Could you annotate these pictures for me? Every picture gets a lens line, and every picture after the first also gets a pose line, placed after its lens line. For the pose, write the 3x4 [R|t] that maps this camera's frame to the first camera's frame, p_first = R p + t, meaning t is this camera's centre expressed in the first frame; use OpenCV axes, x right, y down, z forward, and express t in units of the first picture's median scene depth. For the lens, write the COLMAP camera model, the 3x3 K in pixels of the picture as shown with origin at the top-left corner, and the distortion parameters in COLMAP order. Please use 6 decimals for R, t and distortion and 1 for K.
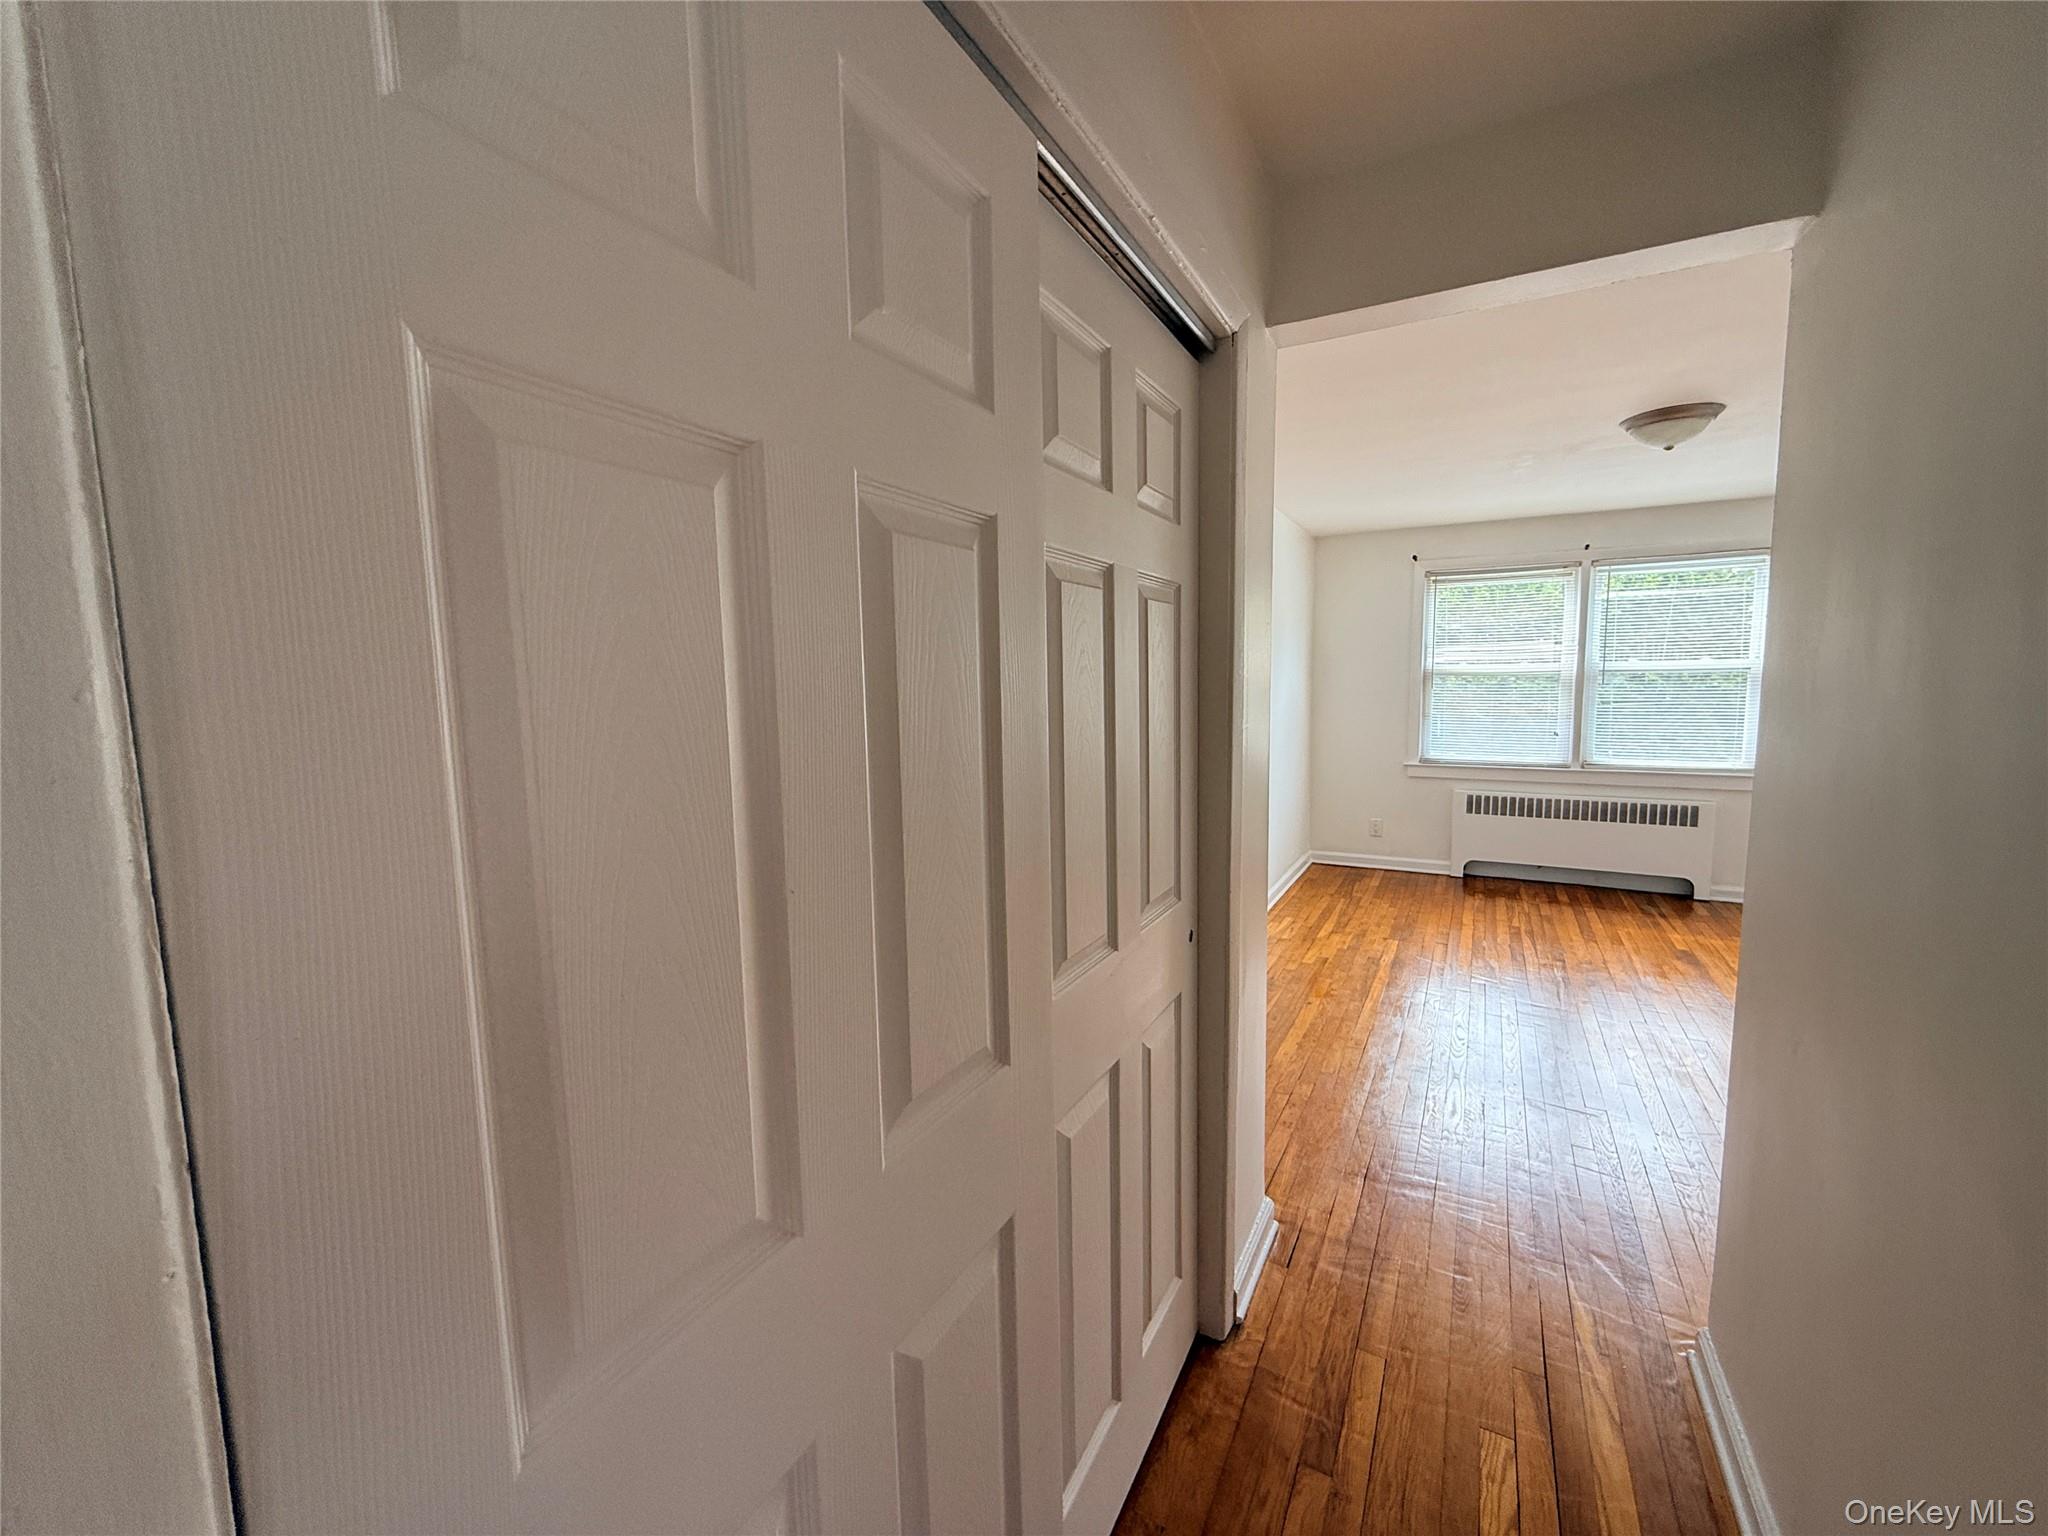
lens RADIAL K [[820.4, 0, 1018.1], [0, 820.4, 766.2], [0, 0, 1]] dist [0.000484, 0.000235]
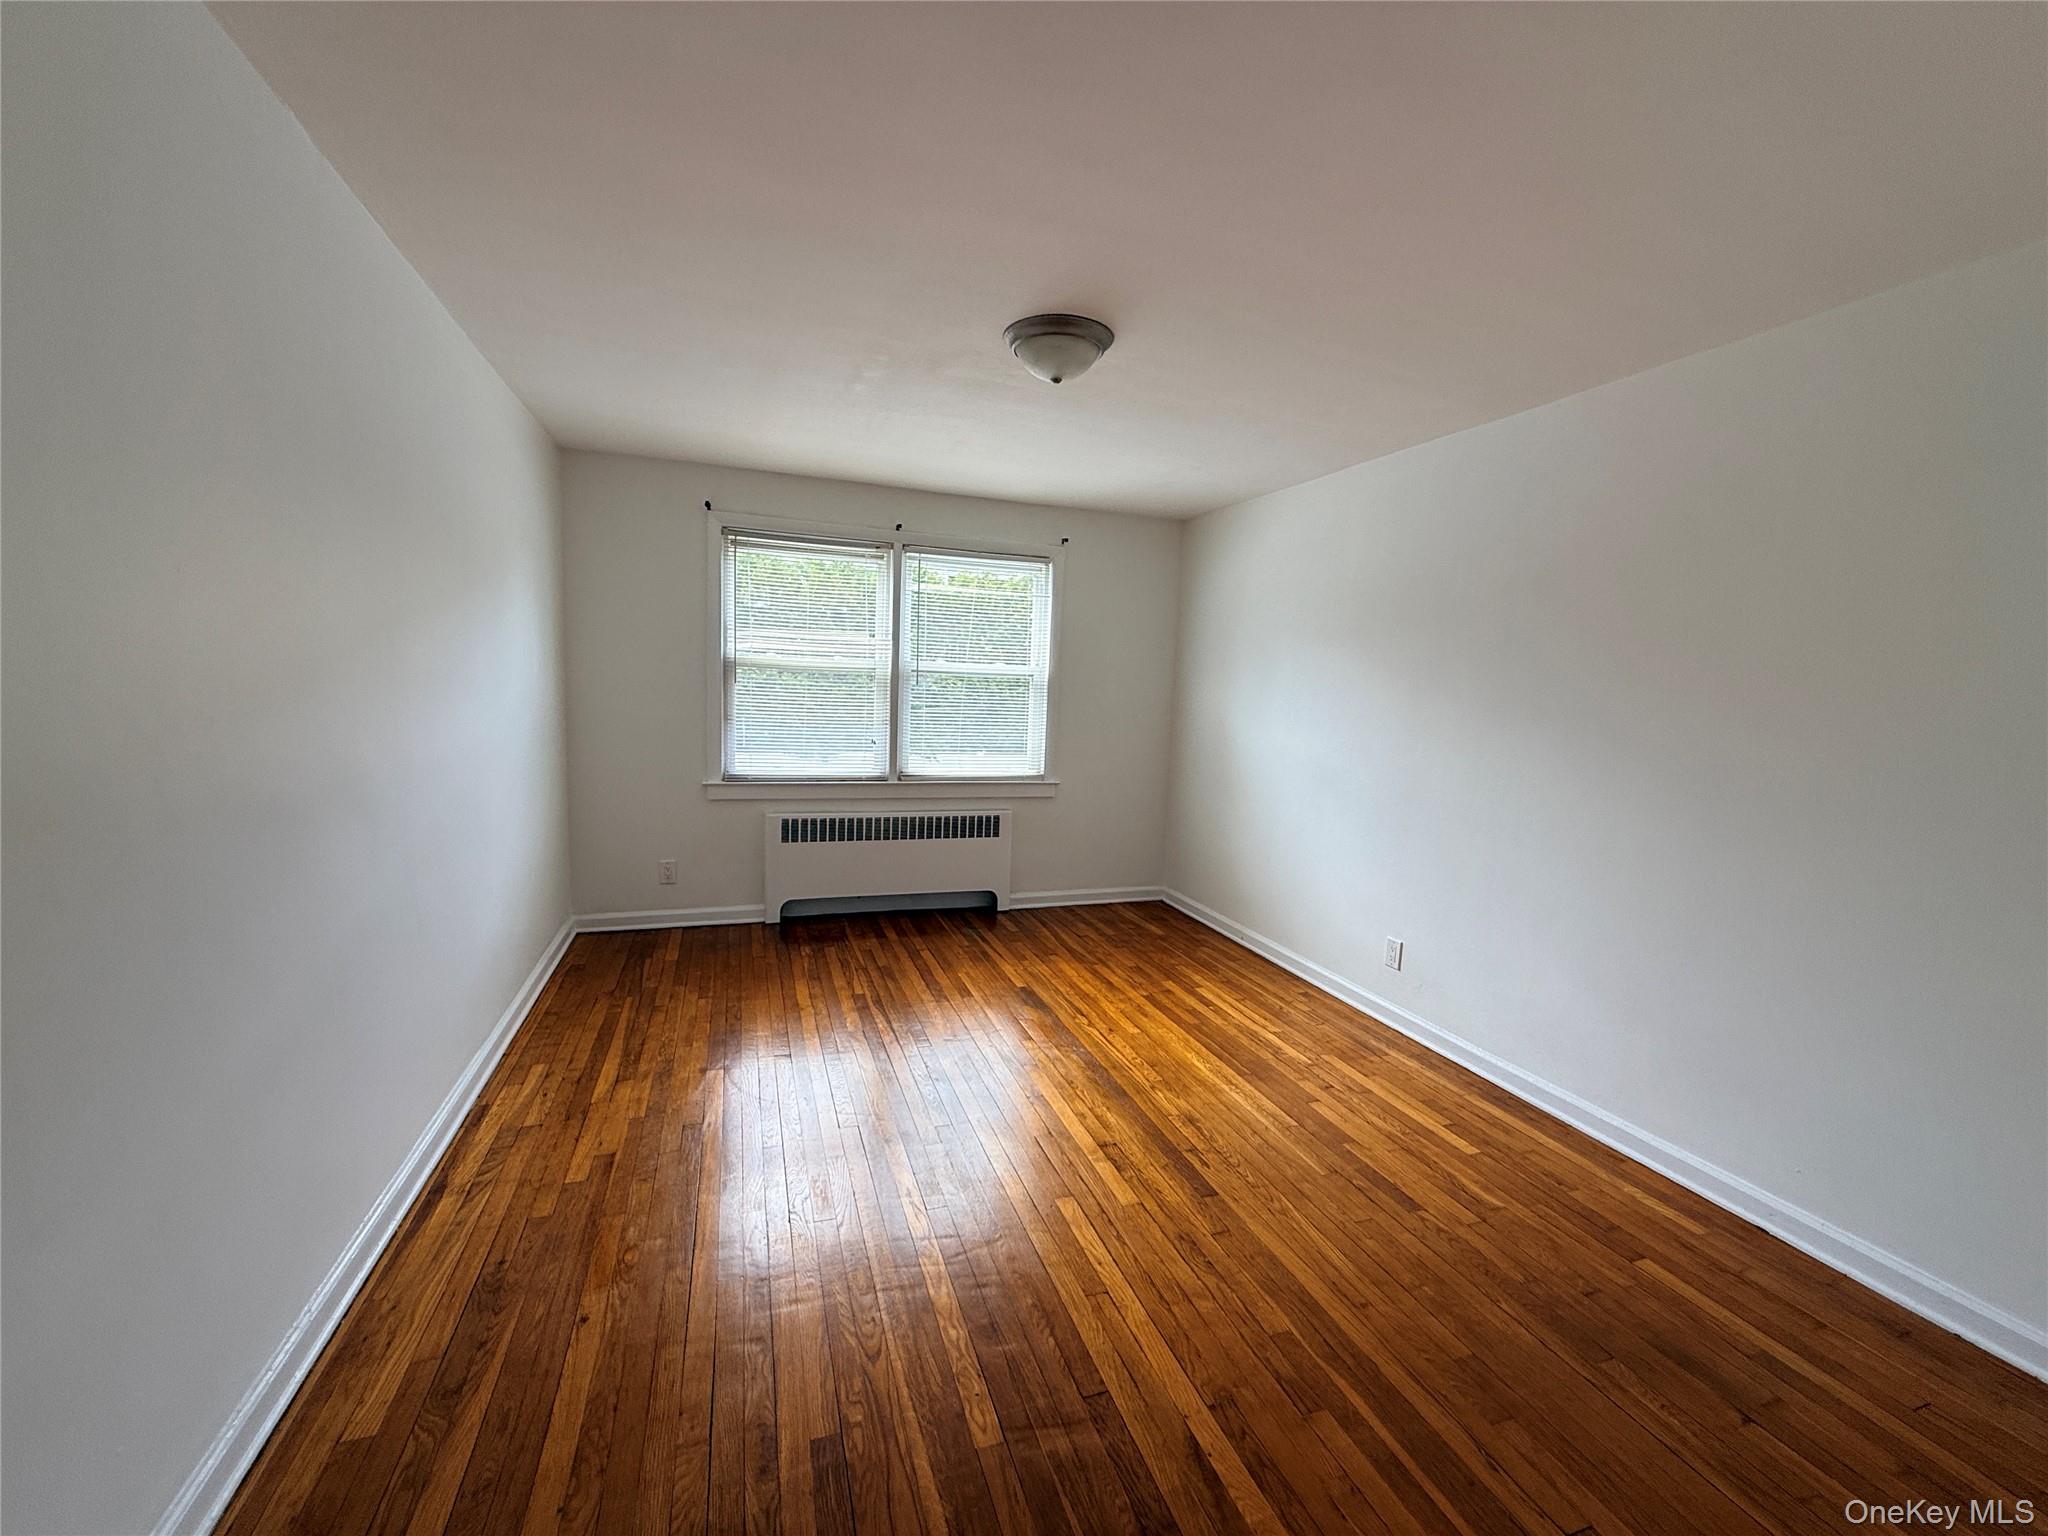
lens RADIAL K [[820.4, 0, 1018.1], [0, 820.4, 766.2], [0, 0, 1]] dist [0.000484, 0.000235]
pose [[0.664954, -0.037305, 0.745952, 0.119141], [0.028459, 0.999292, 0.024605, -0.031697], [-0.746342, 0.004868, 0.665544, 0.327484]]
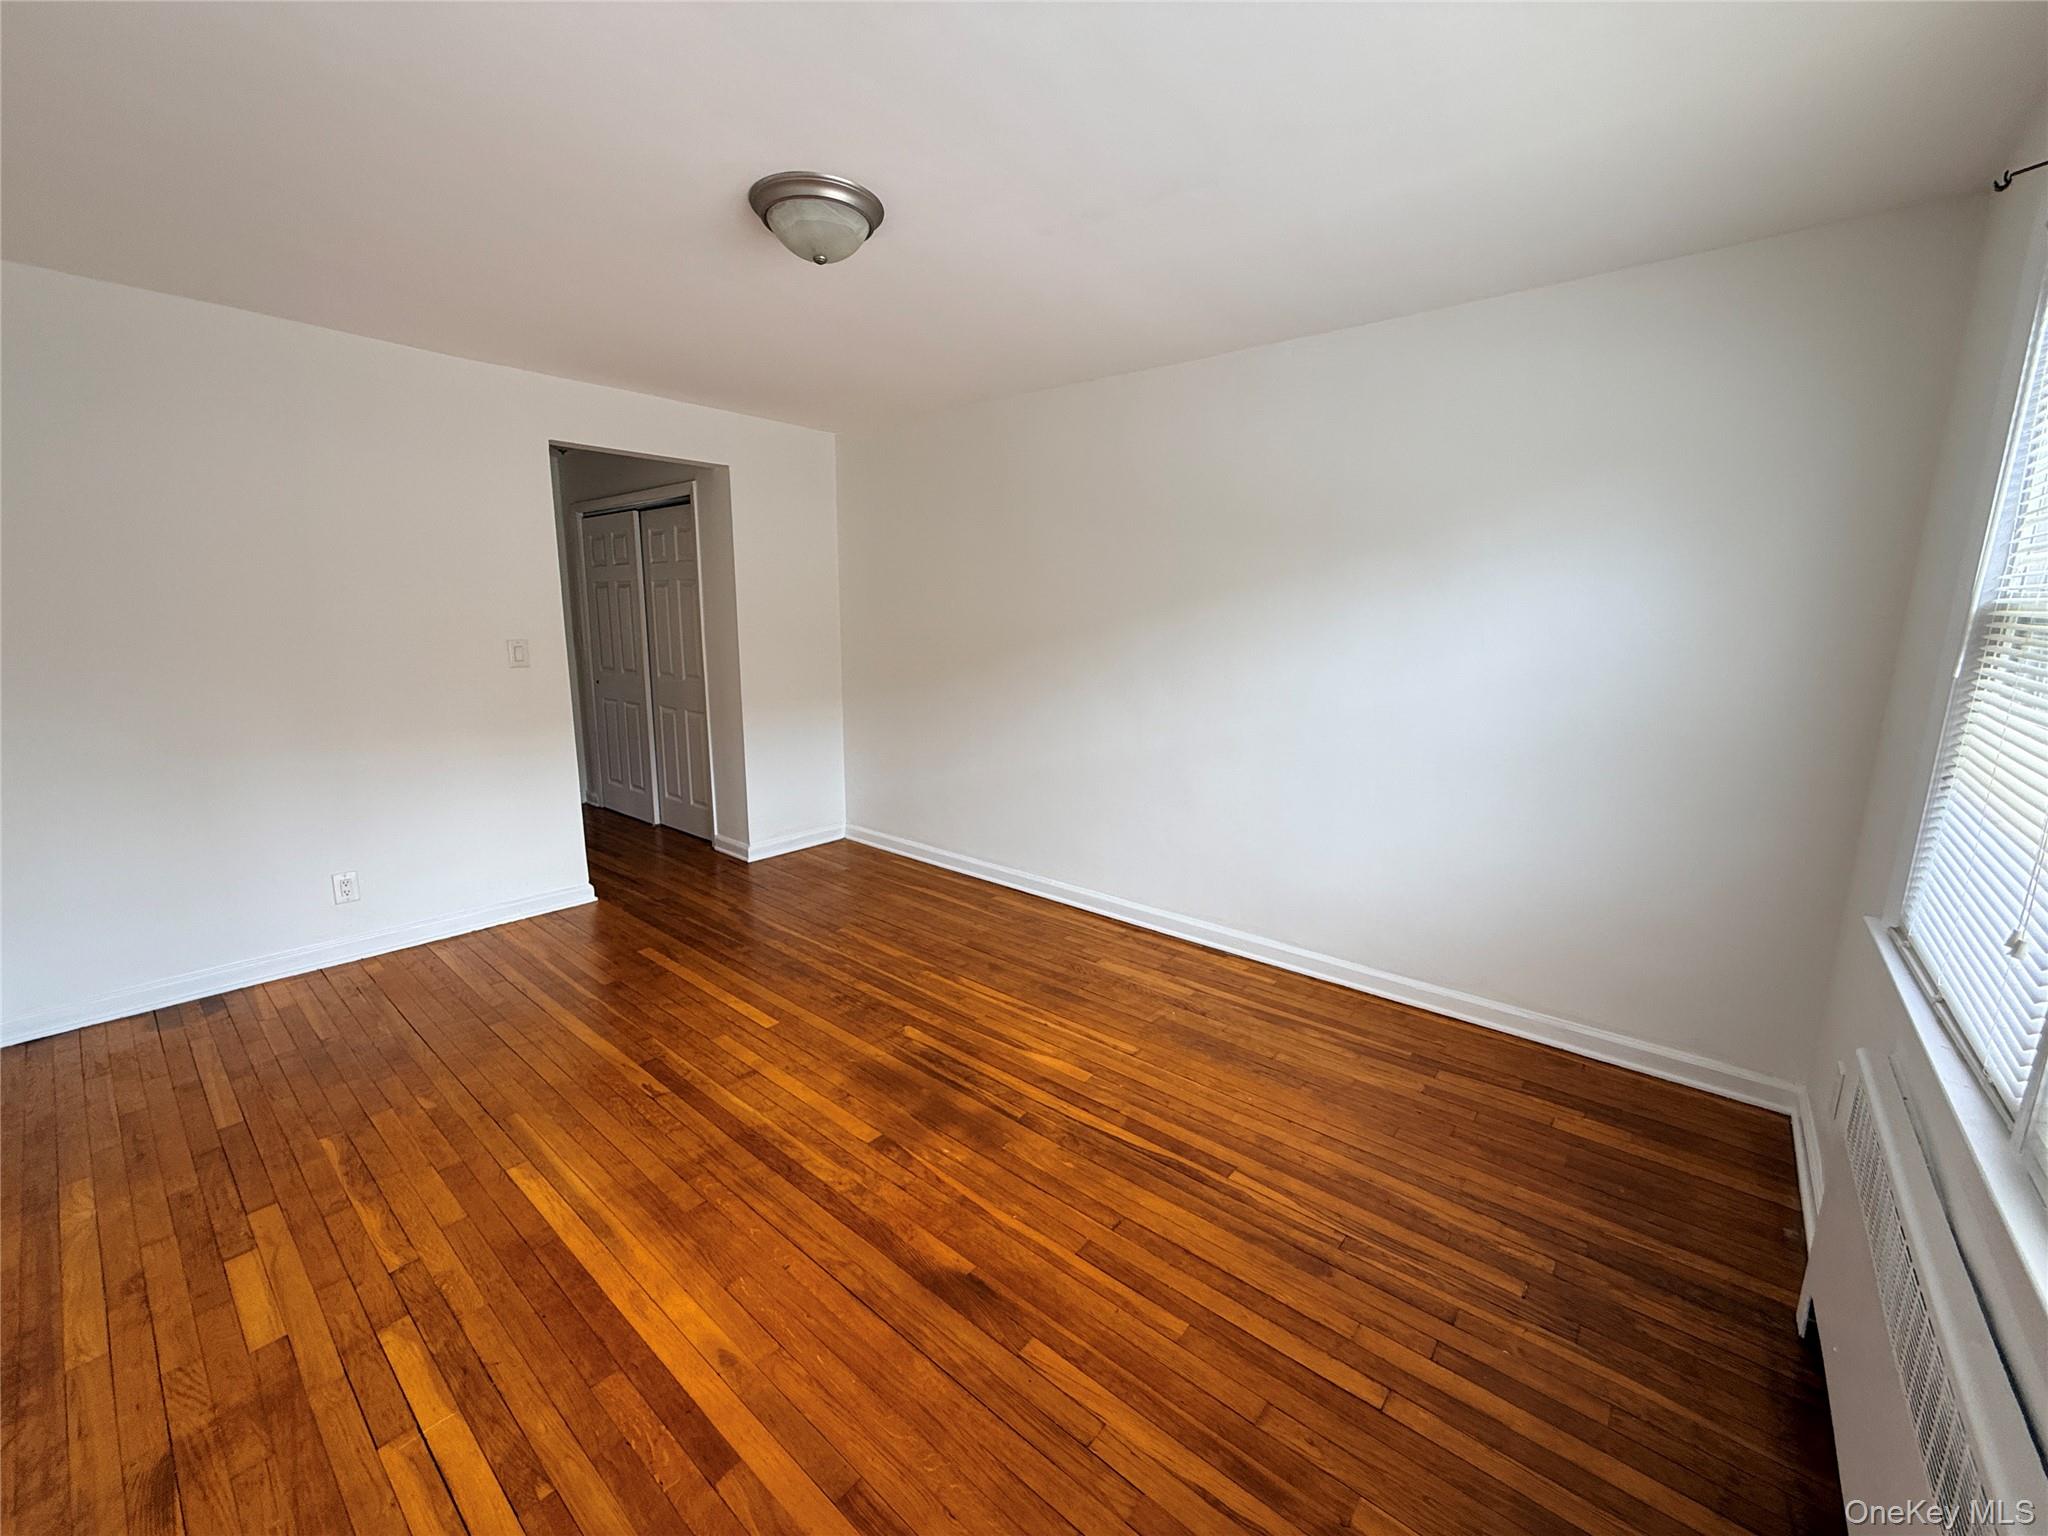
lens RADIAL K [[820.4, 0, 1018.1], [0, 820.4, 766.2], [0, 0, 1]] dist [0.000484, 0.000235]
pose [[-0.188638, 0.194636, -0.962566, 0.909255], [-0.104715, 0.970588, 0.216780, -0.099963], [0.976448, 0.141688, -0.162709, 0.820782]]
